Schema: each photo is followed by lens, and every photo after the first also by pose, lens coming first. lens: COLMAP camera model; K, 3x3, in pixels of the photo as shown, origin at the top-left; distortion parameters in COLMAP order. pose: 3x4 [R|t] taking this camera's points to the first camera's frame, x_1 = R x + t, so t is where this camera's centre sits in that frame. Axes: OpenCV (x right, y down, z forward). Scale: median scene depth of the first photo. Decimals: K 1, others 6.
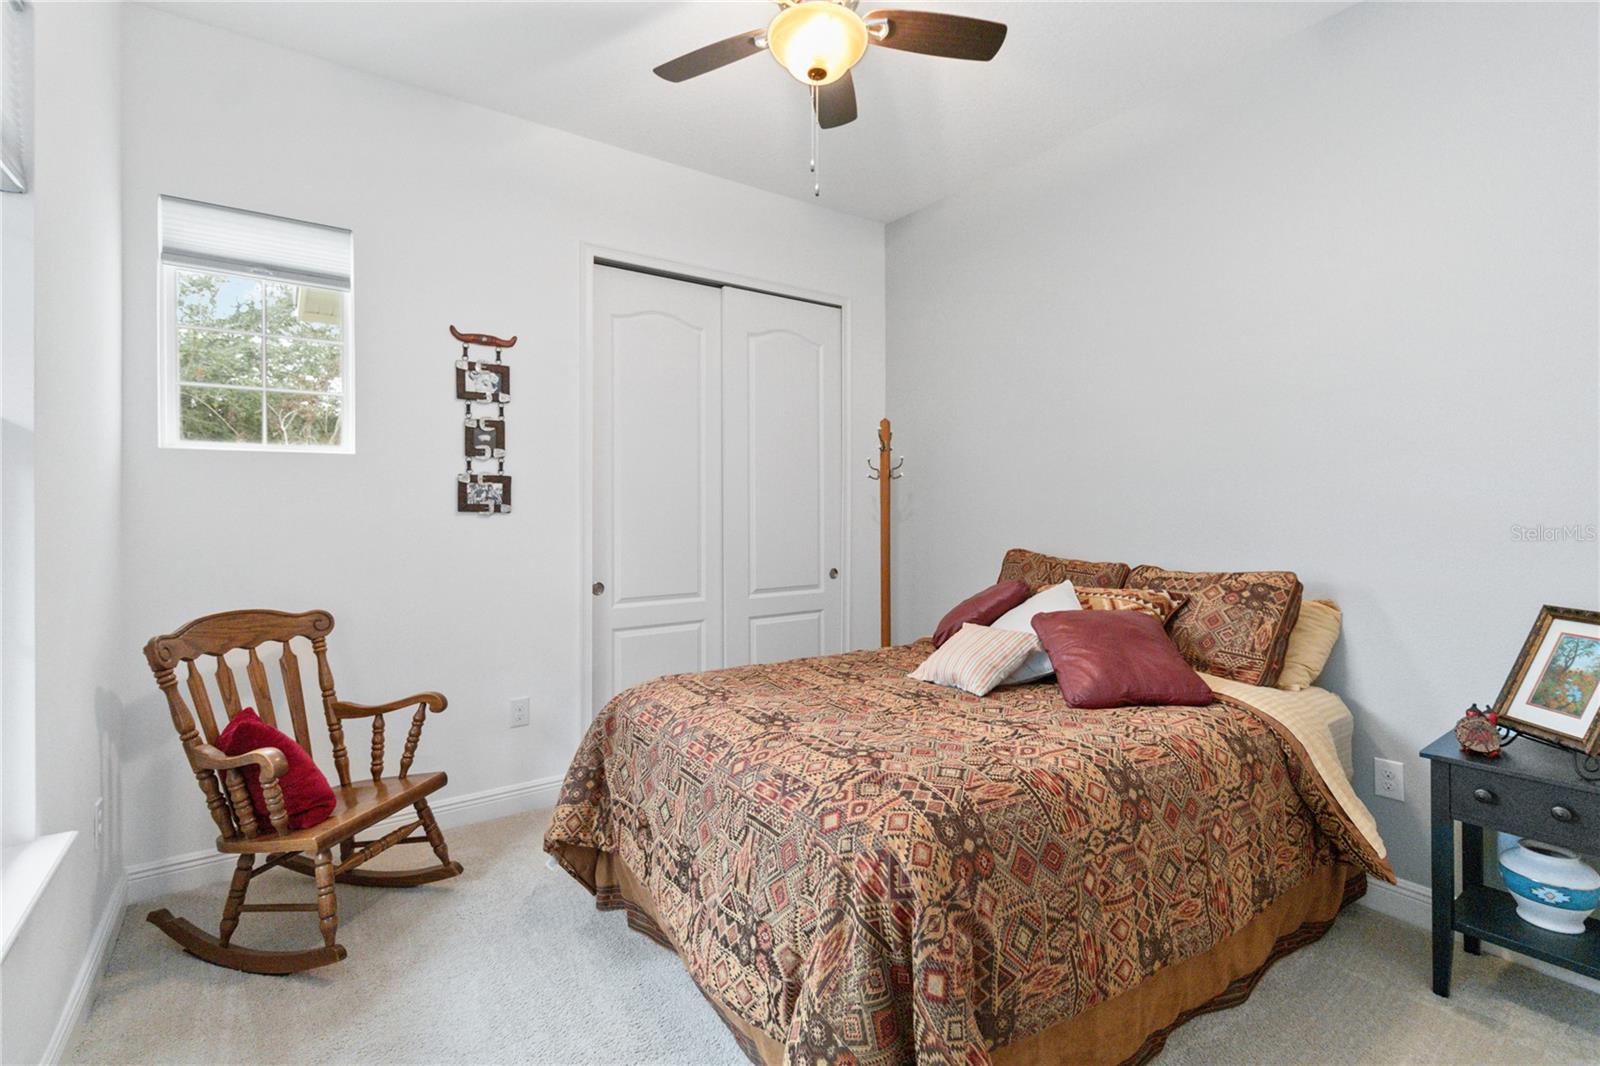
lens RADIAL K [[743.4, 0, 801.0], [0, 743.4, 520.4], [0, 0, 1]] dist [-0.000940, 0.001134]
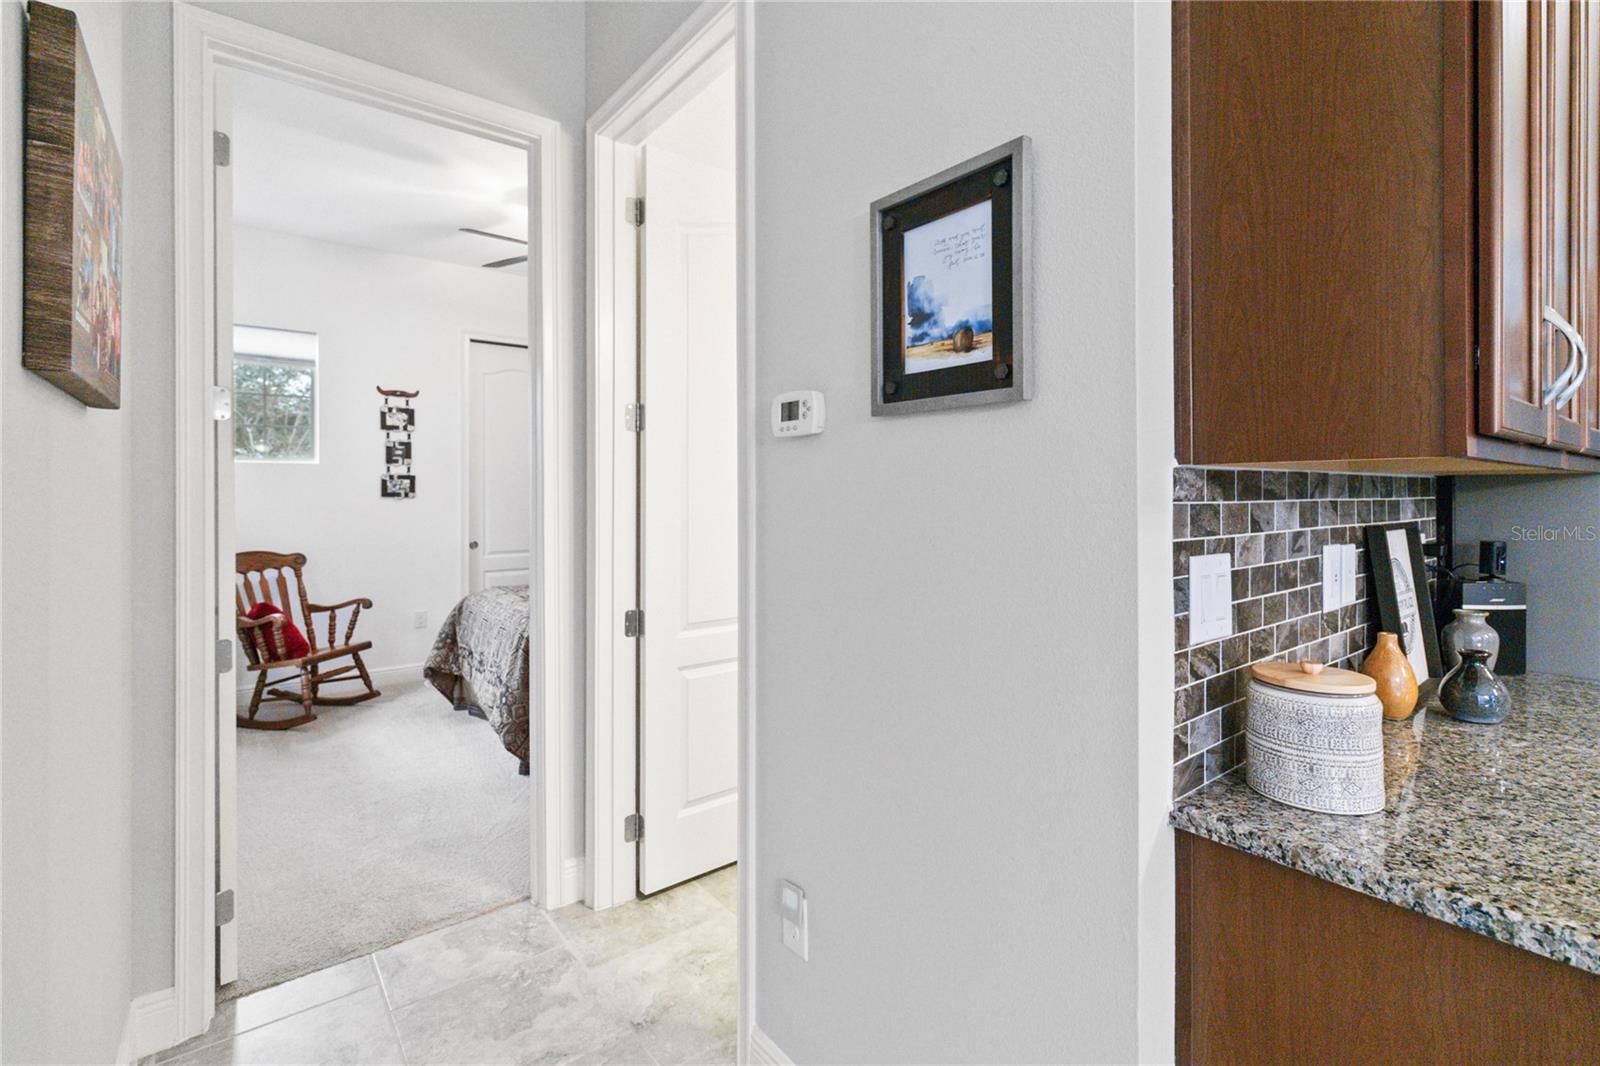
lens RADIAL K [[743.4, 0, 800.4], [0, 743.4, 497.8], [0, 0, 1]] dist [-0.000940, 0.001134]
pose [[0.998764, -0.005572, 0.049387, 0.460144], [0.006324, 0.999866, -0.015082, 0.024842], [-0.049297, 0.015375, 0.998666, -0.829482]]
